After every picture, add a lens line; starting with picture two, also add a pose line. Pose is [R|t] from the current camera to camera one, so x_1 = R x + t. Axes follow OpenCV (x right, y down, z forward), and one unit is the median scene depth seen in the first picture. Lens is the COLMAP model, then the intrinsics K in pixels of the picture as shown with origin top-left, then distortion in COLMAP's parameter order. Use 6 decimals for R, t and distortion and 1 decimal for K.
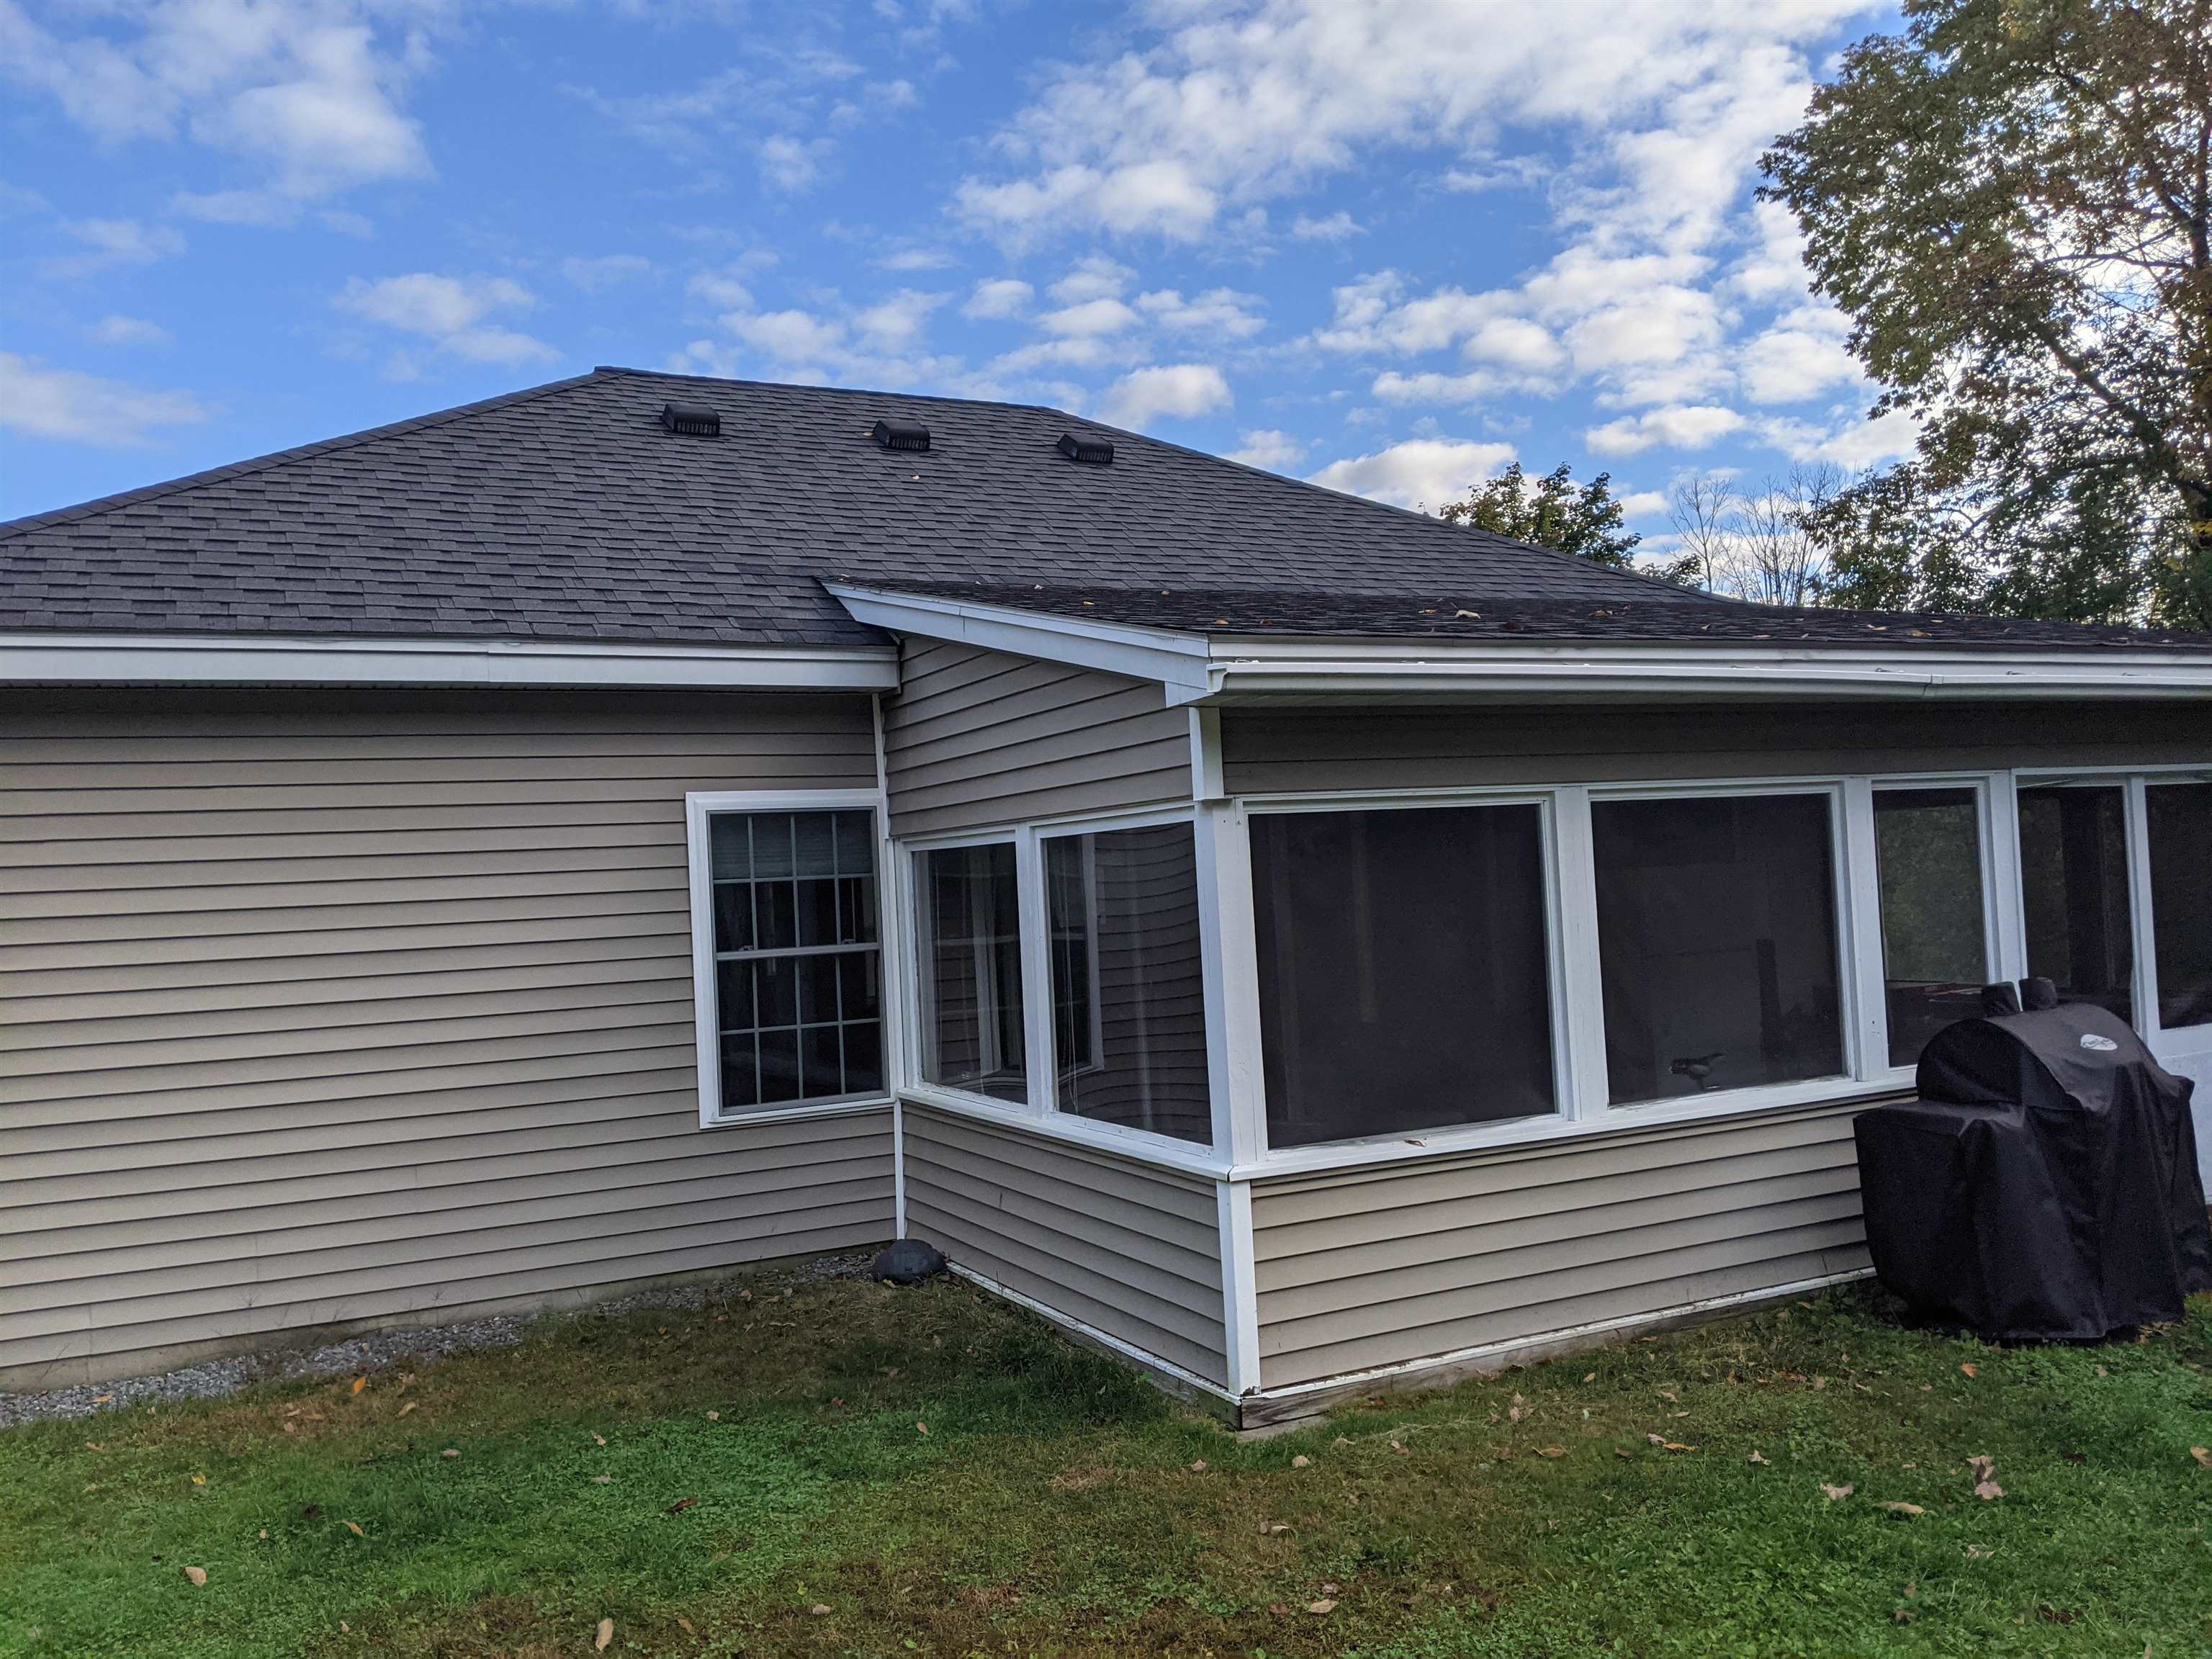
lens RADIAL K [[1755.2, 0, 1104.6], [0, 1755.2, 800.5], [0, 0, 1]] dist [0.071777, -0.145525]
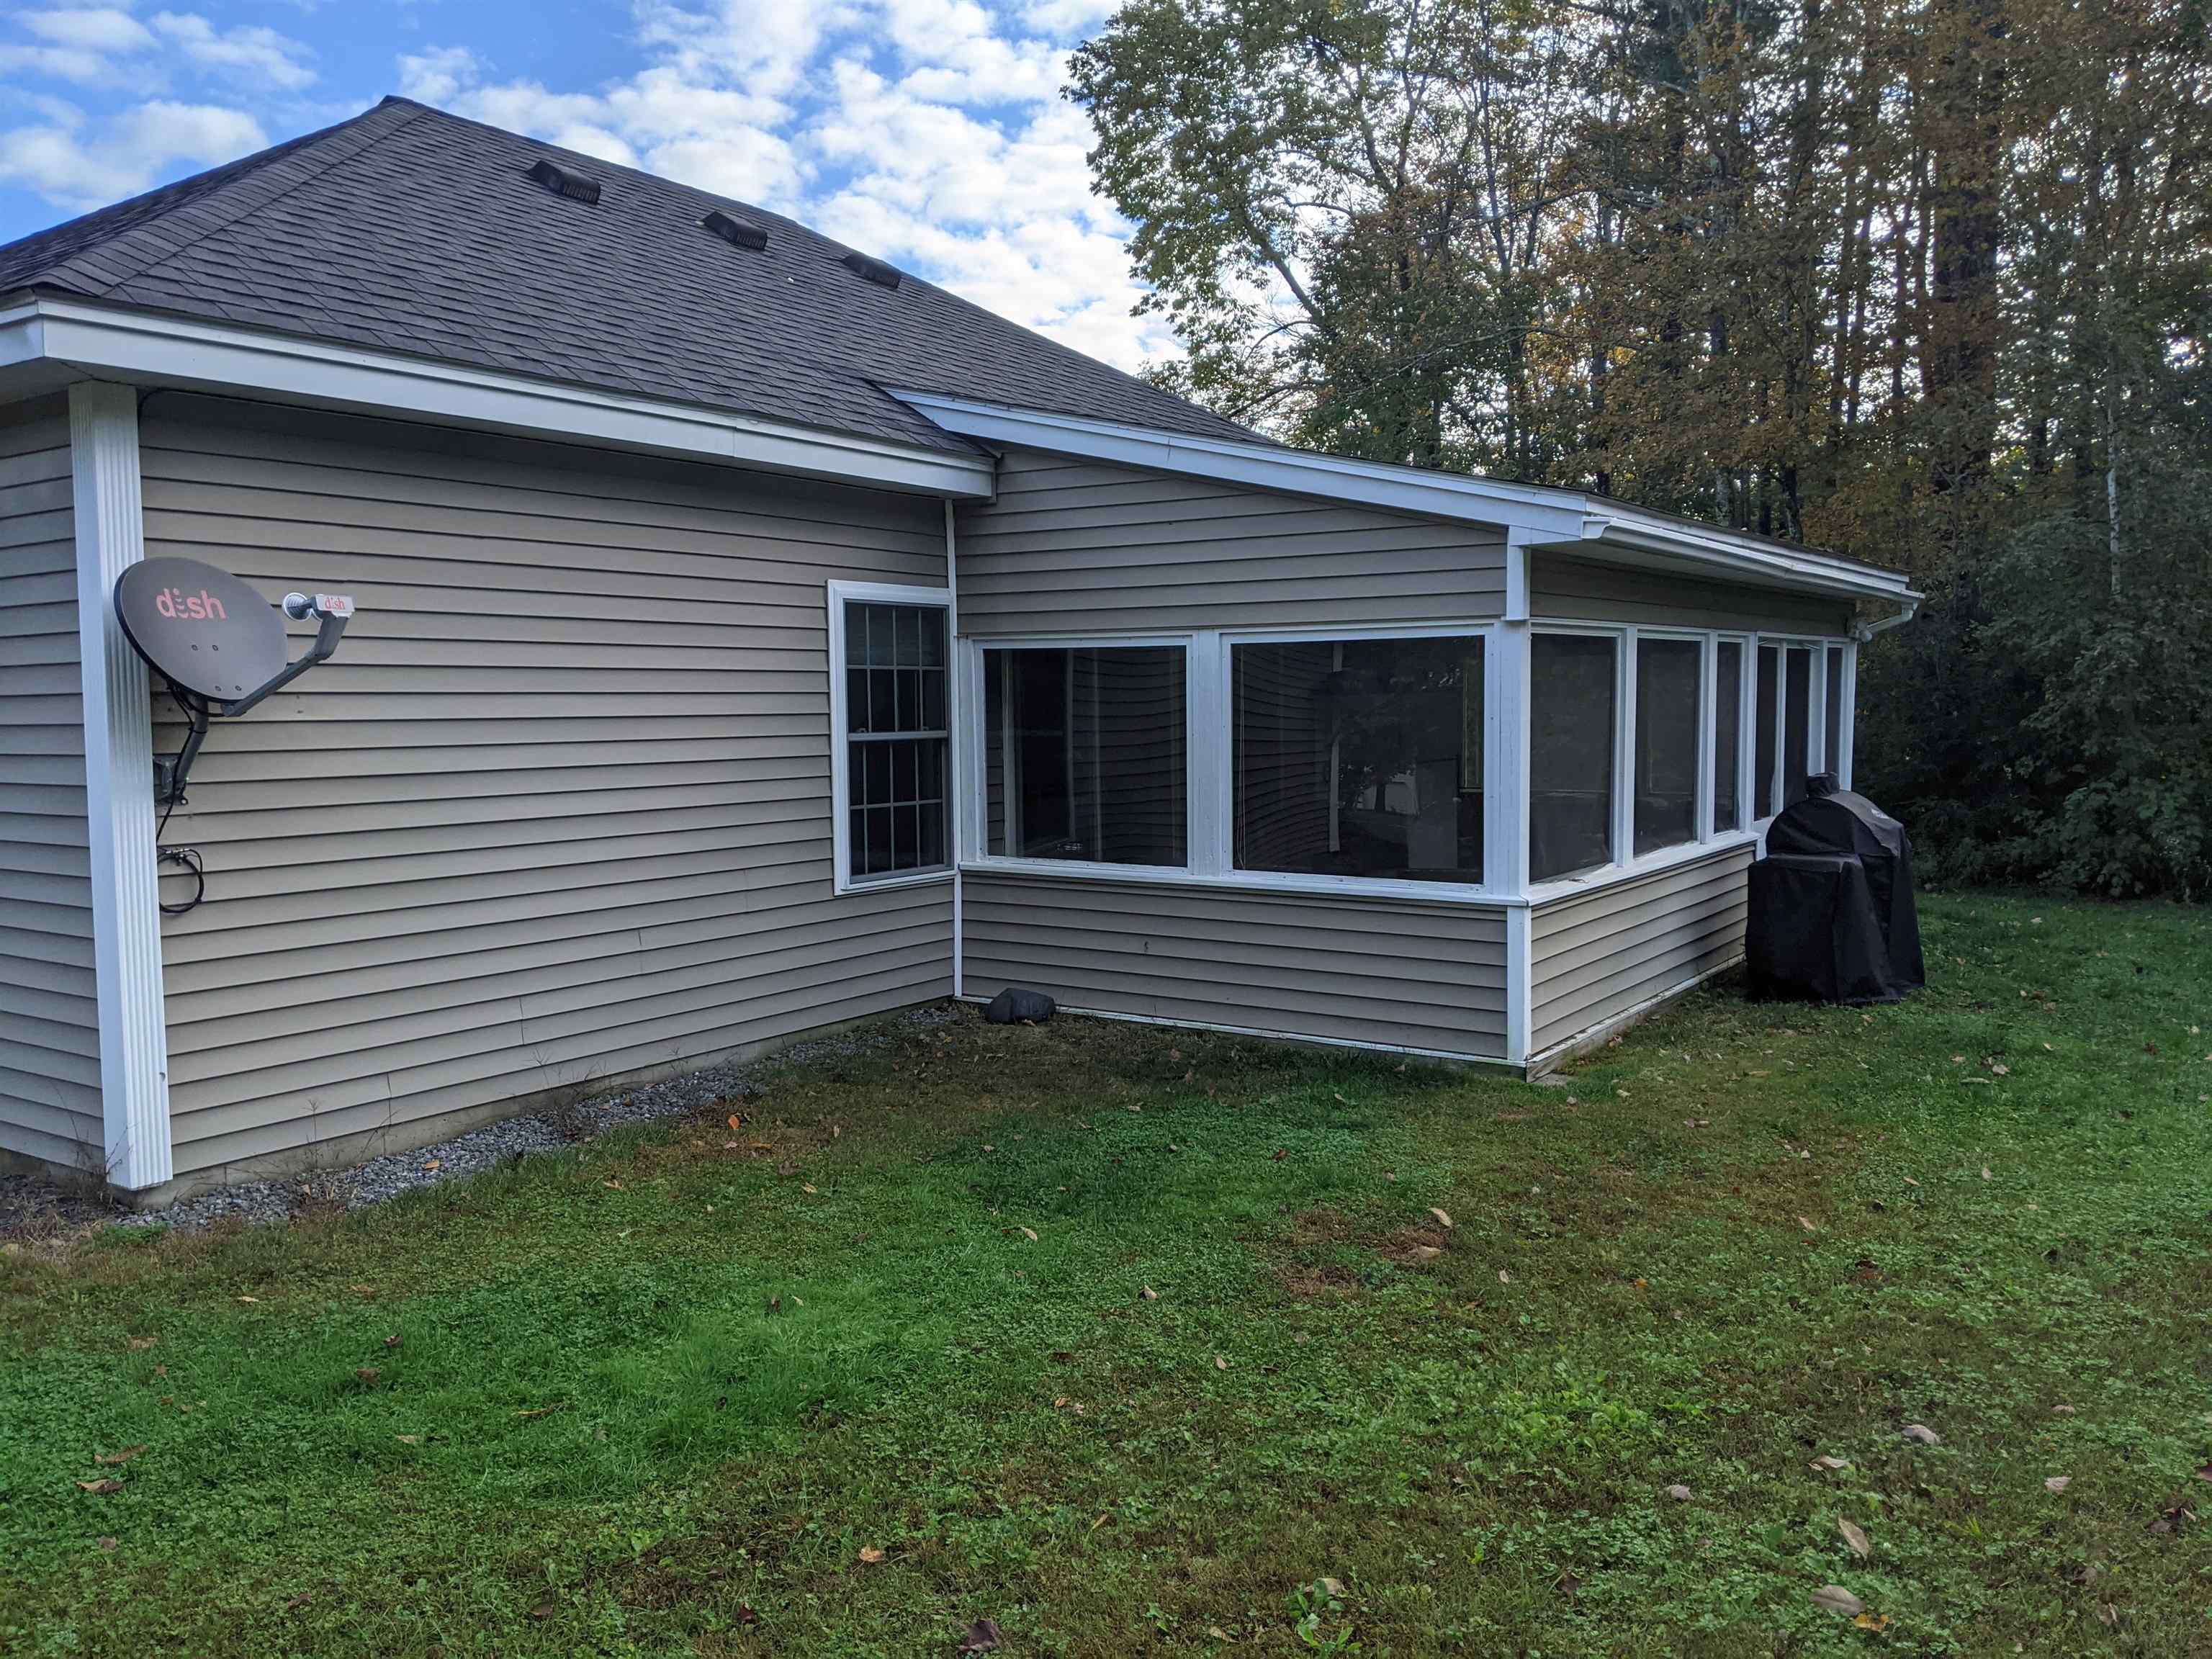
lens RADIAL K [[1742.9, 0, 1093.8], [0, 1742.9, 825.9], [0, 0, 1]] dist [0.007903, -0.007184]
pose [[0.873389, 0.006667, 0.486978, -0.601184], [-0.059533, 0.993869, 0.093165, 0.034901], [-0.483371, -0.110361, 0.868431, 0.005499]]
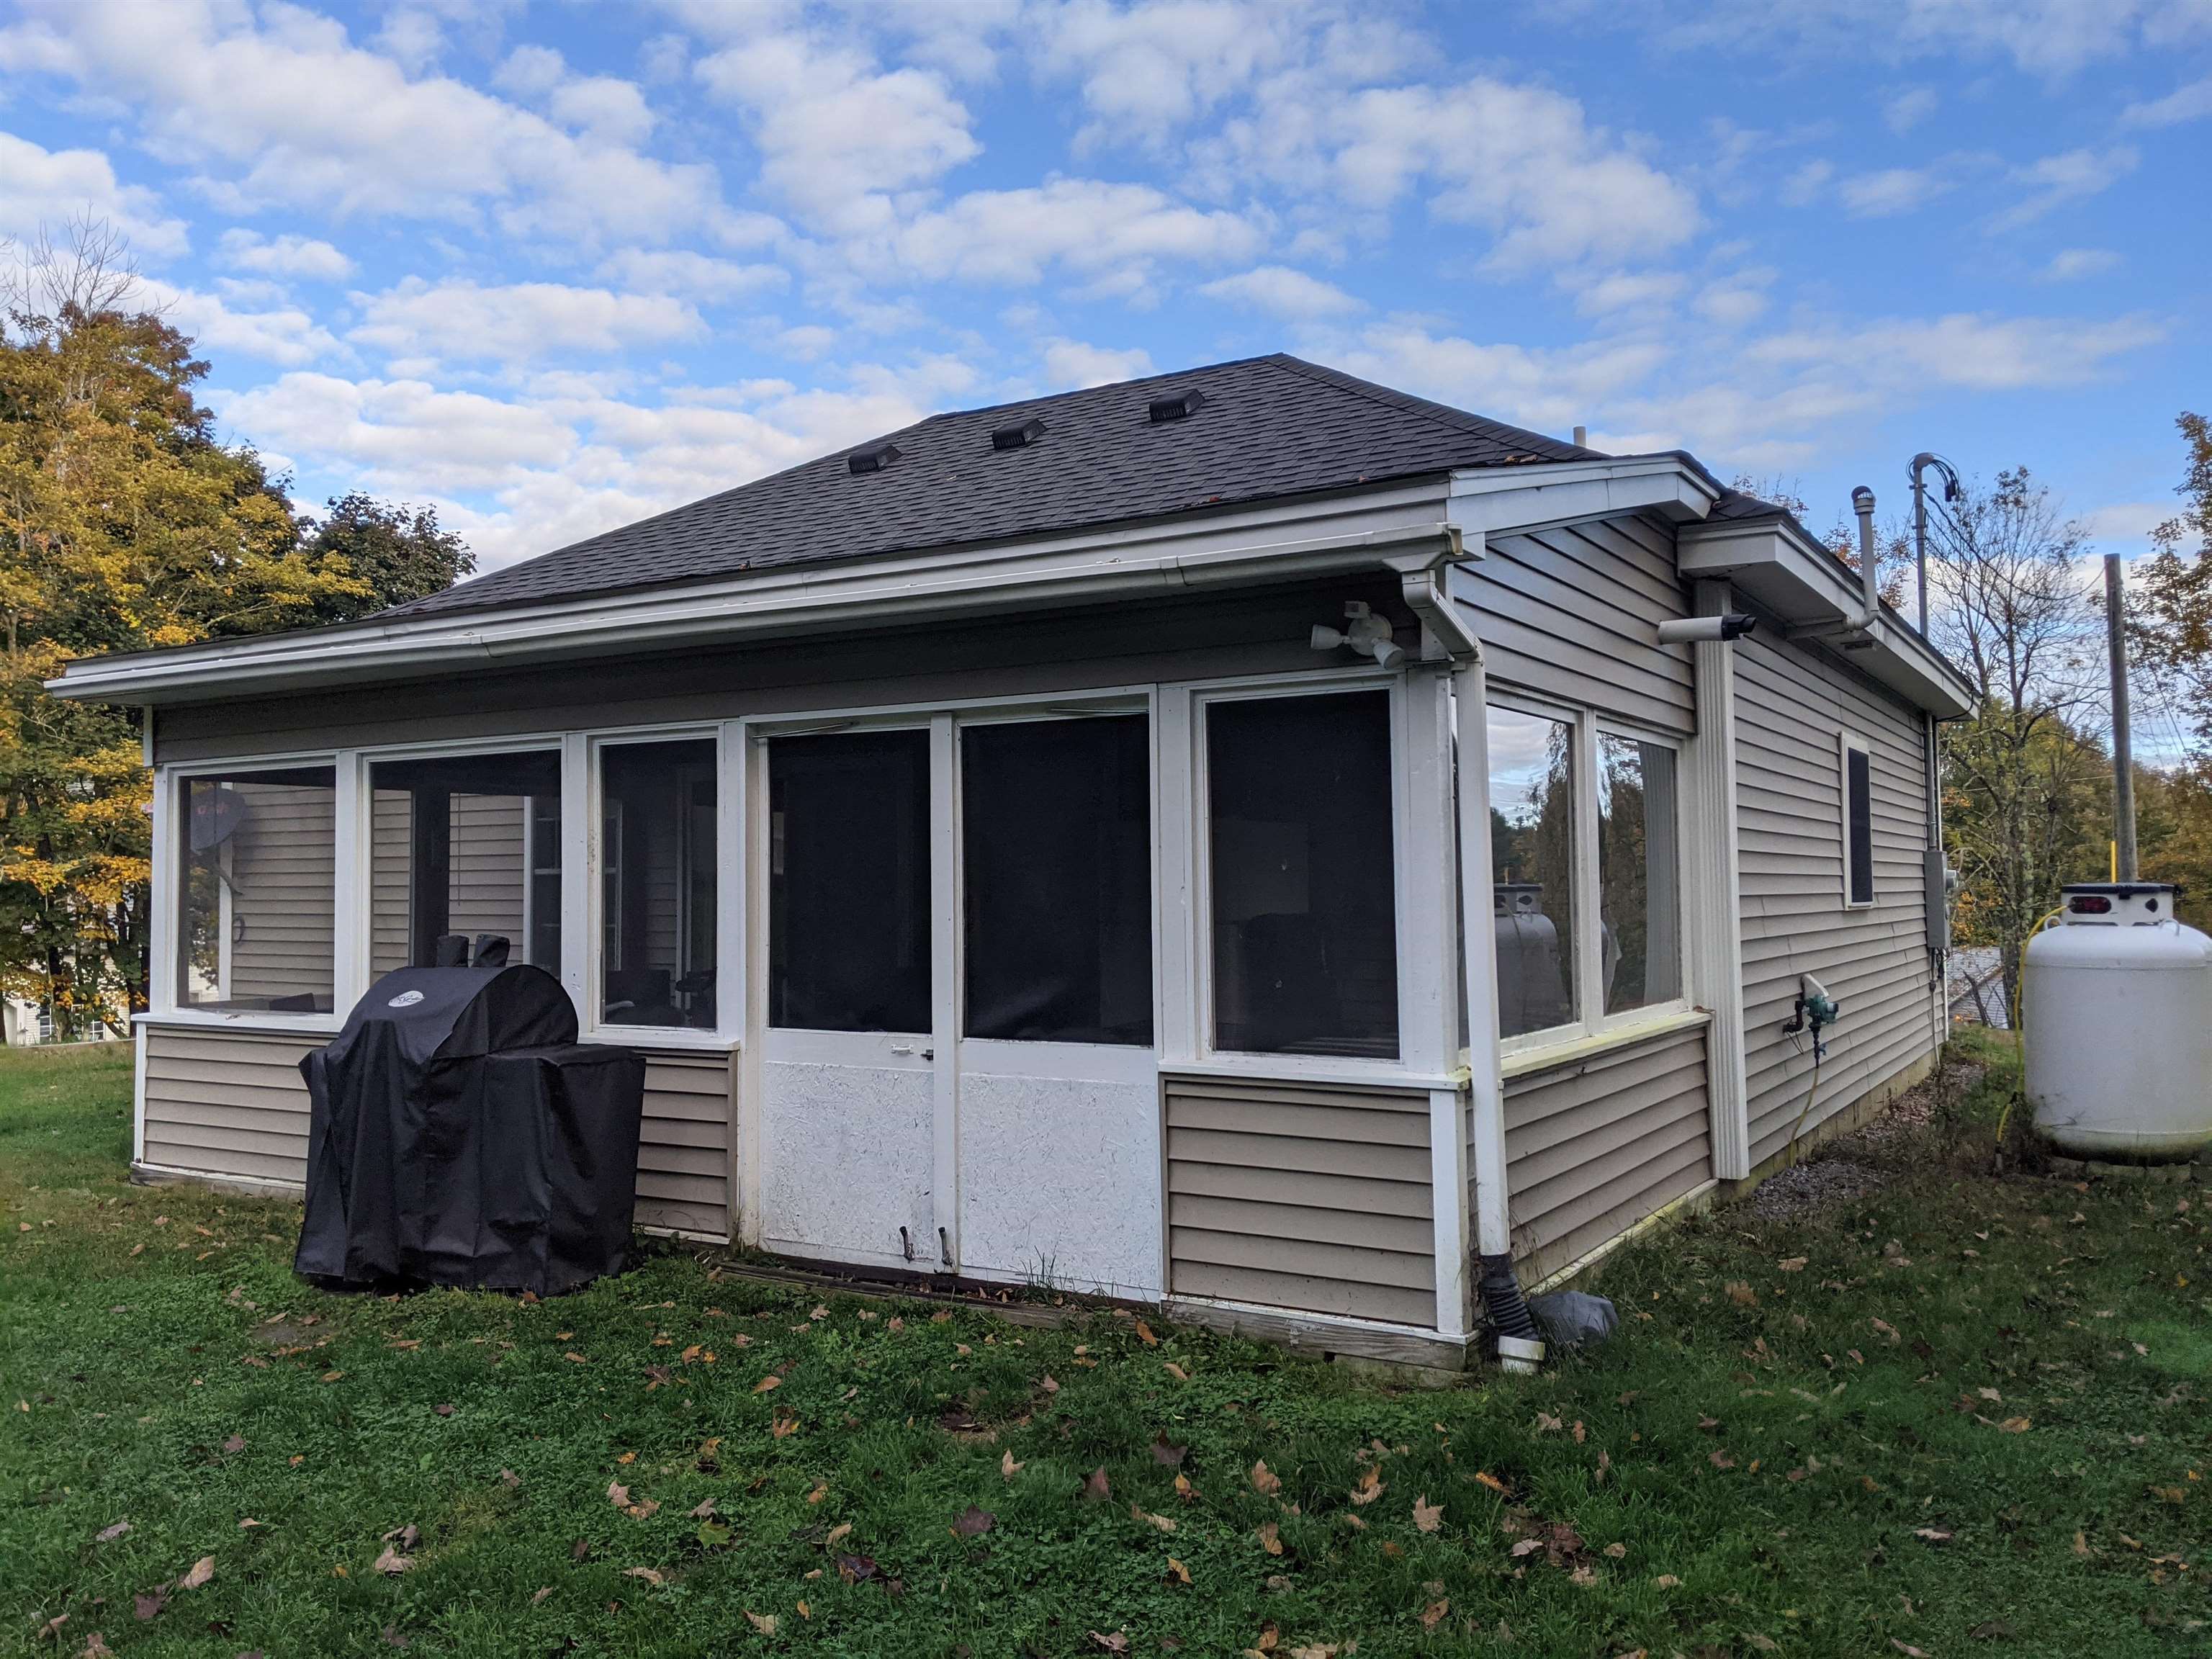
lens RADIAL K [[1742.9, 0, 1093.8], [0, 1742.9, 825.9], [0, 0, 1]] dist [0.007903, -0.007184]
pose [[0.524995, 0.019833, -0.850874, 1.275339], [0.024800, 0.998947, 0.038586, 0.006803], [0.850744, -0.041359, 0.523950, 0.660246]]
